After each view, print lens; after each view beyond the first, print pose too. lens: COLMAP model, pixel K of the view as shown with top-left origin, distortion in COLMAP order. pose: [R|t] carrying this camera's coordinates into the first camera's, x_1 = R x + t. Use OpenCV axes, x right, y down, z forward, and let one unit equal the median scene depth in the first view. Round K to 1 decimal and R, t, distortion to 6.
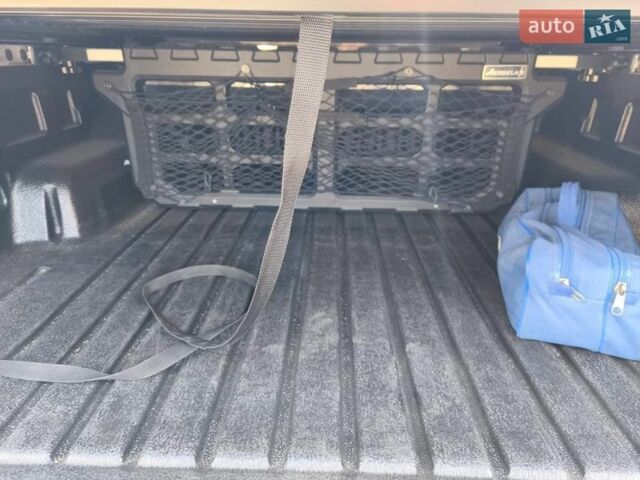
lens RADIAL K [[425.8, 0, 323.1], [0, 425.8, 237.9], [0, 0, 1]] dist [0.019044, -0.004386]
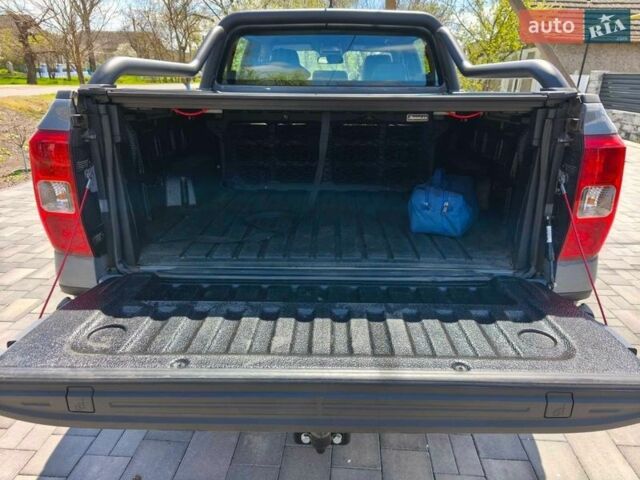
lens RADIAL K [[425.8, 0, 323.1], [0, 425.8, 237.9], [0, 0, 1]] dist [0.019044, -0.004386]
pose [[0.999976, -0.006827, 0.001280, -0.019164], [0.006900, 0.997482, -0.070587, 0.291843], [-0.000795, 0.070594, 0.997505, -0.892486]]
